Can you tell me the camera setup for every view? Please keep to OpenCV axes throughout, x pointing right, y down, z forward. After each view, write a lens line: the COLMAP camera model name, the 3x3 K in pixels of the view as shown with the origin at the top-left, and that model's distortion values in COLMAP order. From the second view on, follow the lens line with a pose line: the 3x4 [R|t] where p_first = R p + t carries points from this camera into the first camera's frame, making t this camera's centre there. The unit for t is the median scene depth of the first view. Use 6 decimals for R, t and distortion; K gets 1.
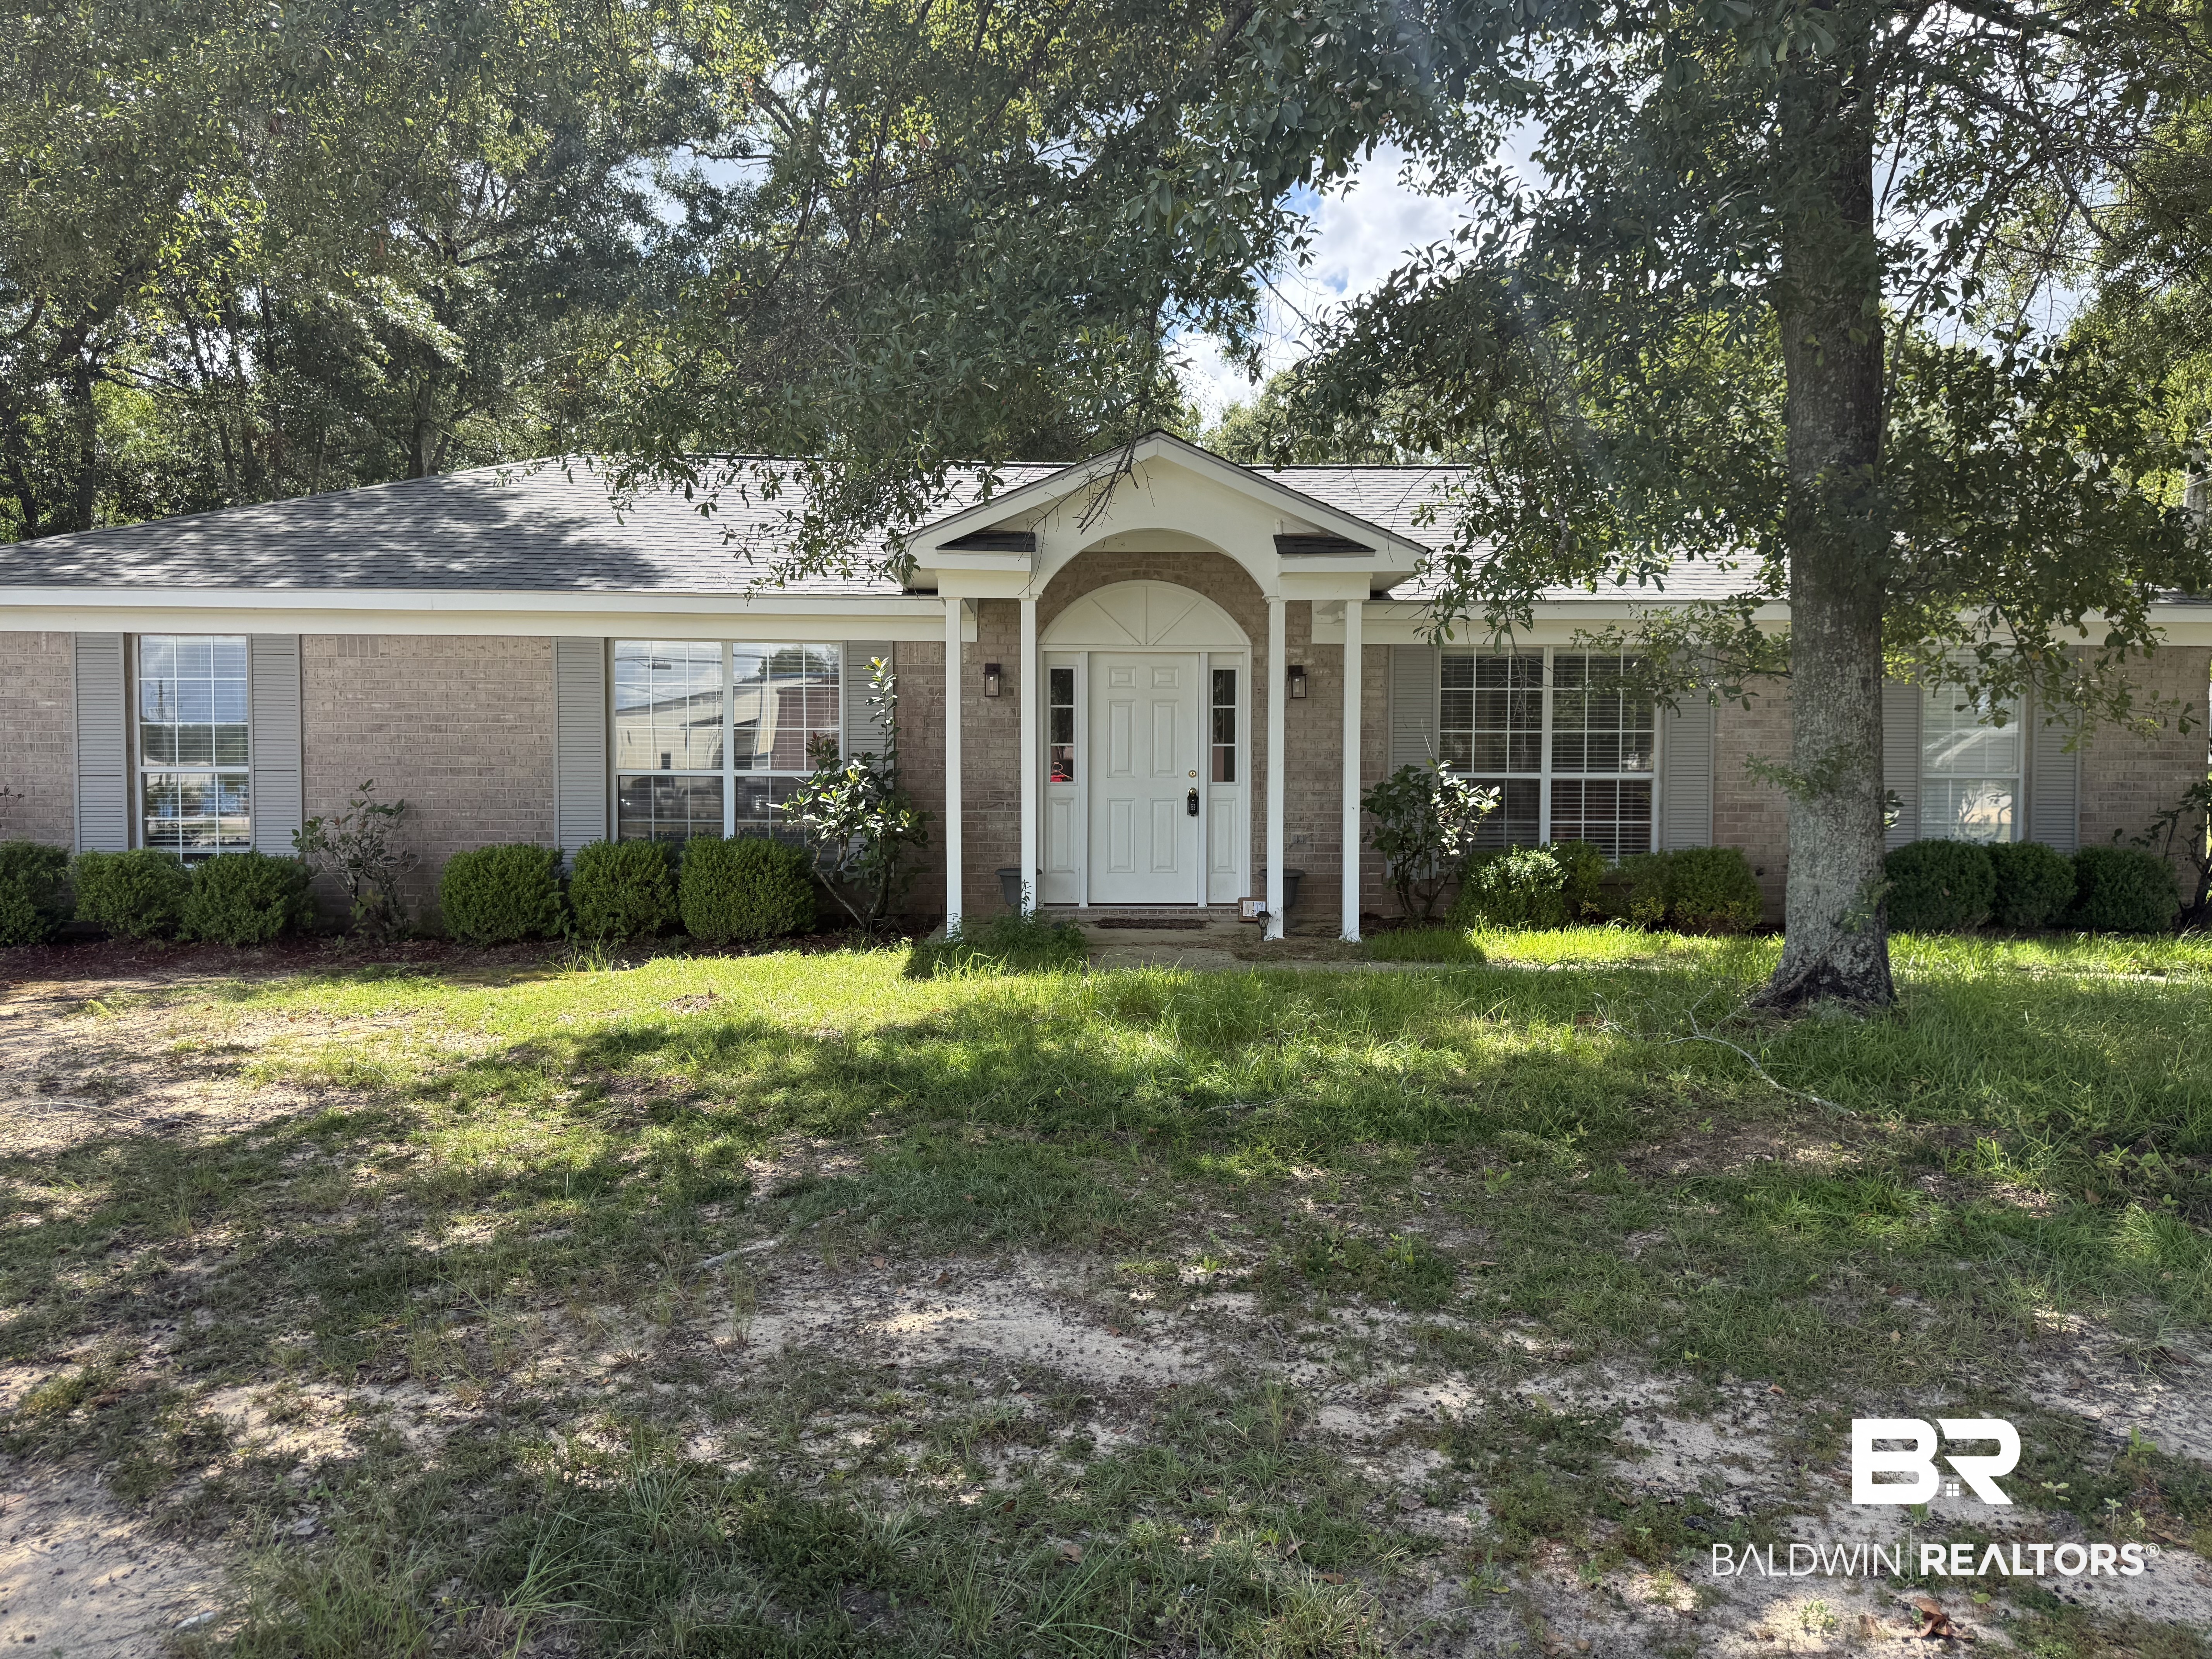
lens RADIAL K [[1525.5, 0, 1104.8], [0, 1525.5, 827.1], [0, 0, 1]] dist [0.003303, -0.007832]
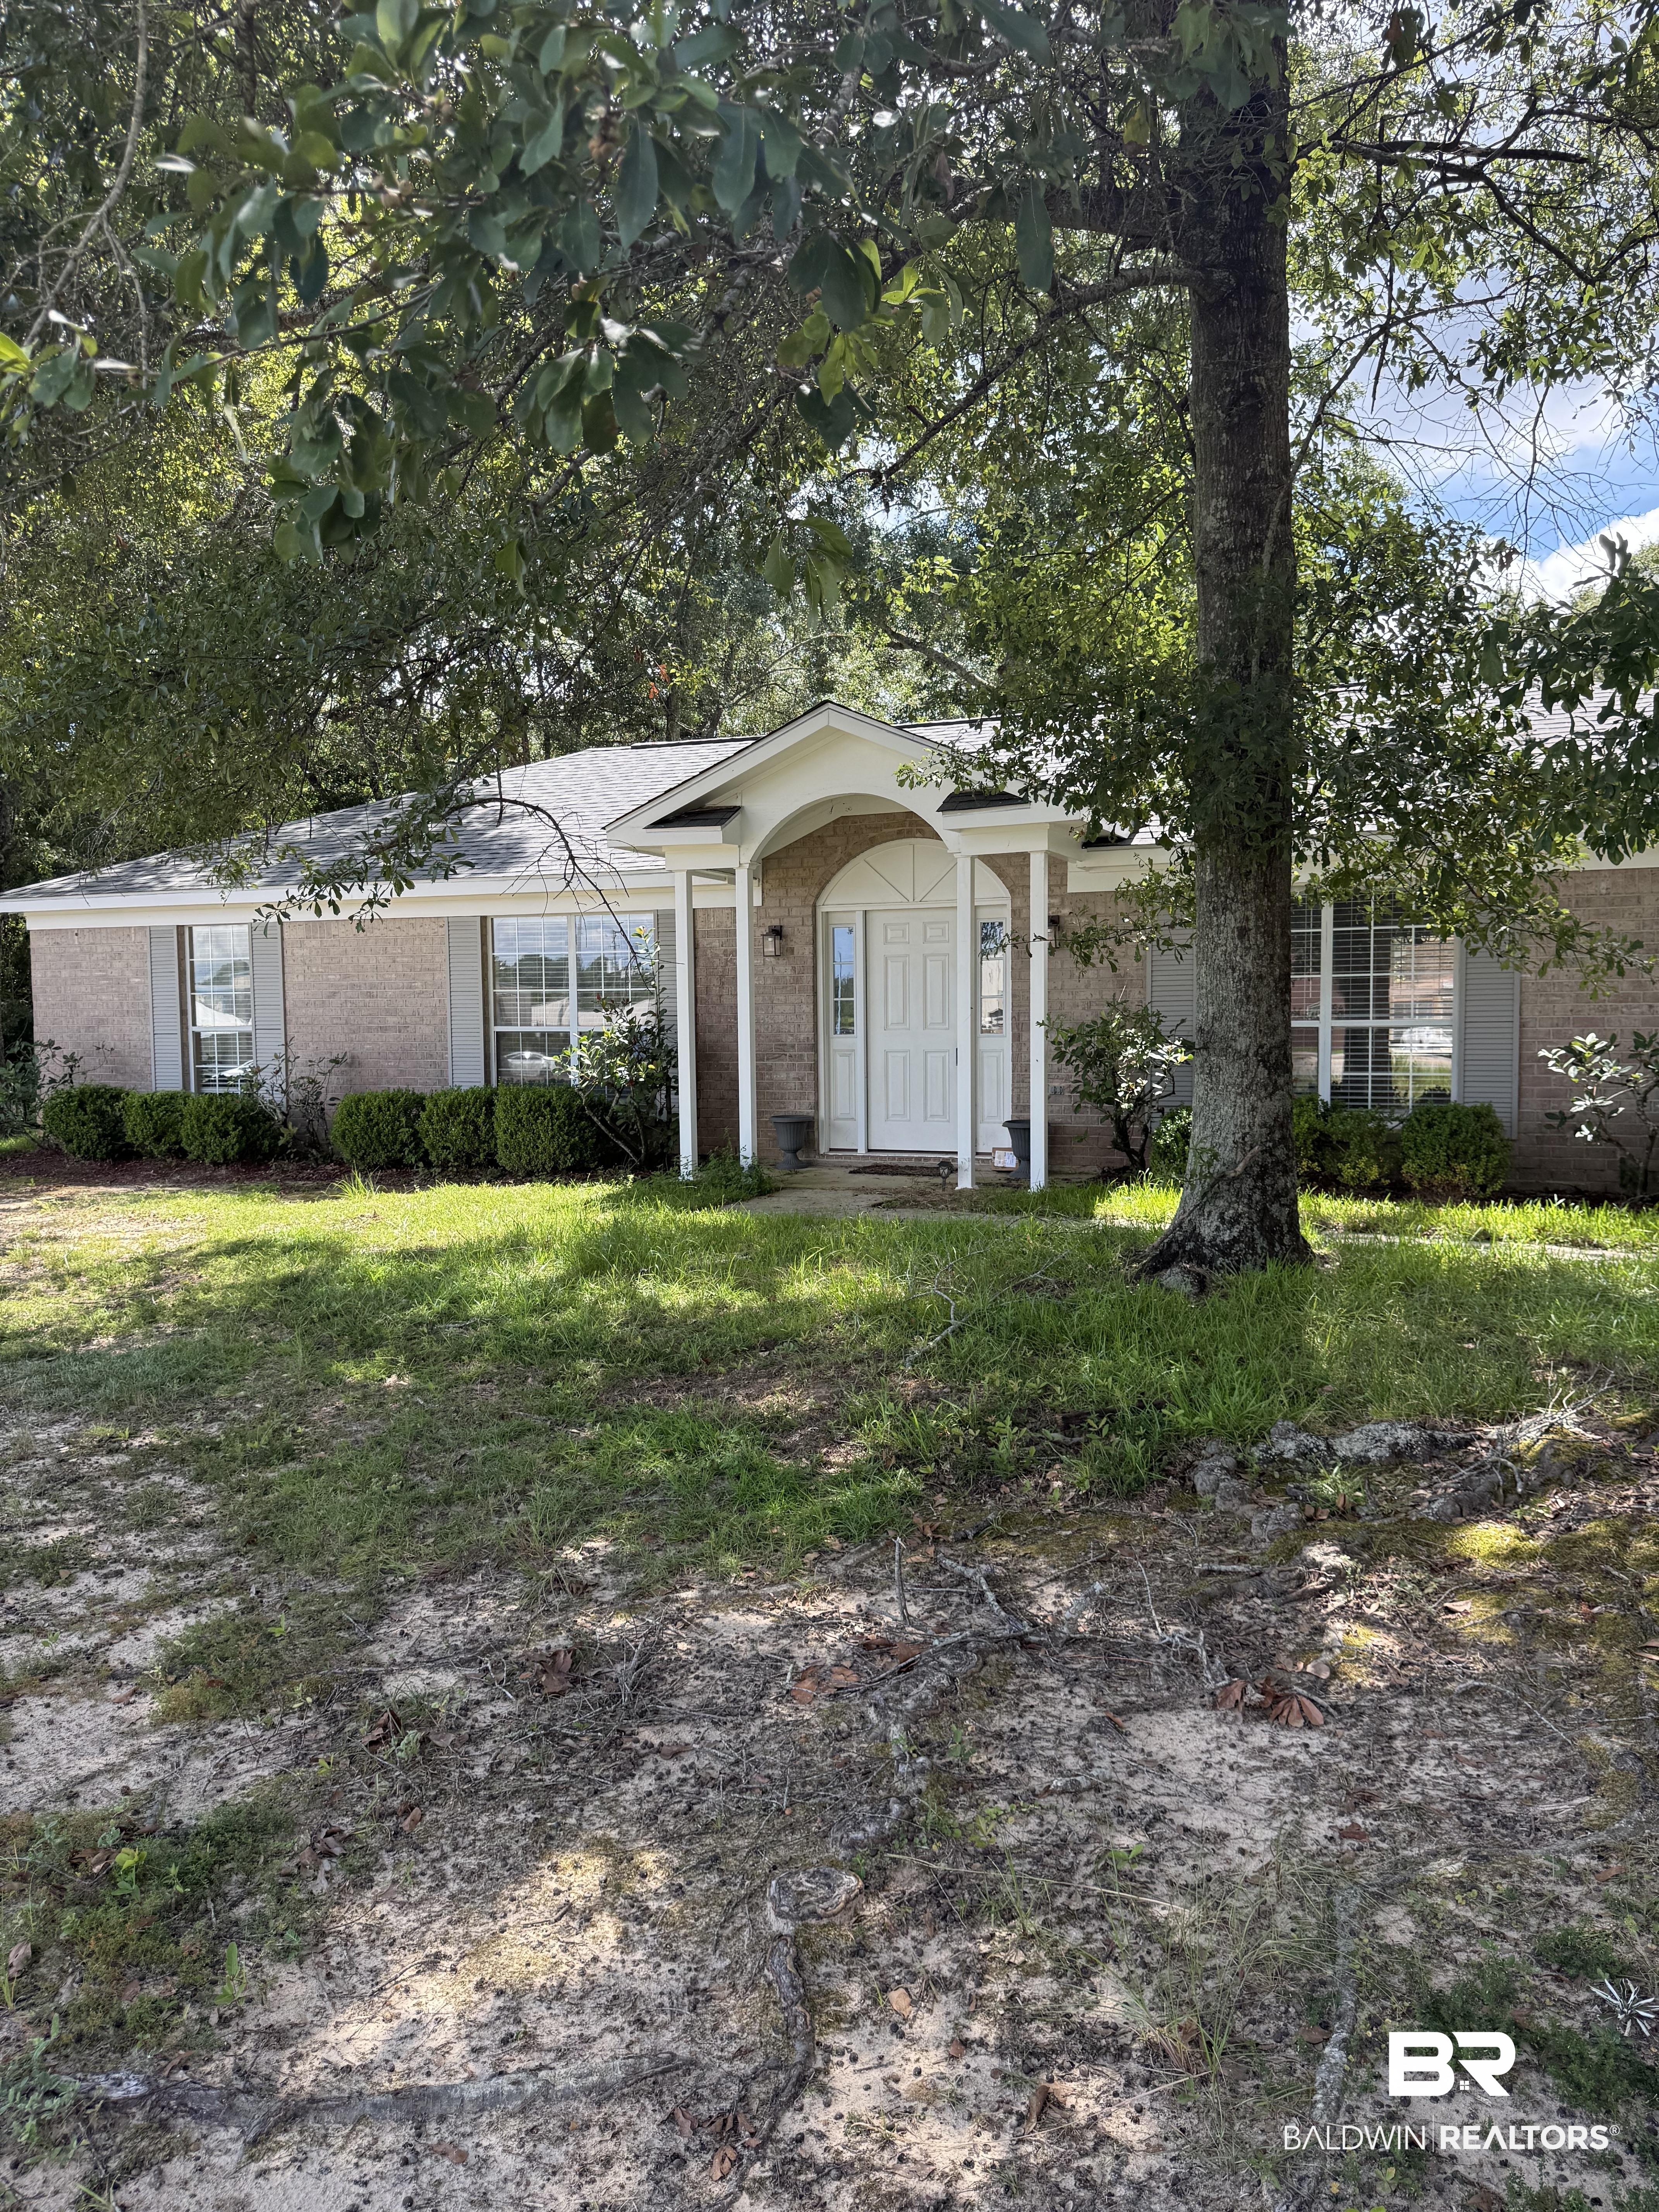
lens RADIAL K [[1525.5, 0, 825.5], [0, 1525.5, 1109.6], [0, 0, 1]] dist [0.003303, -0.007832]
pose [[0.914640, 0.012055, -0.404089, 0.606249], [-0.001339, 0.999640, 0.026793, -0.009120], [0.404266, -0.023965, 0.914327, 0.042686]]
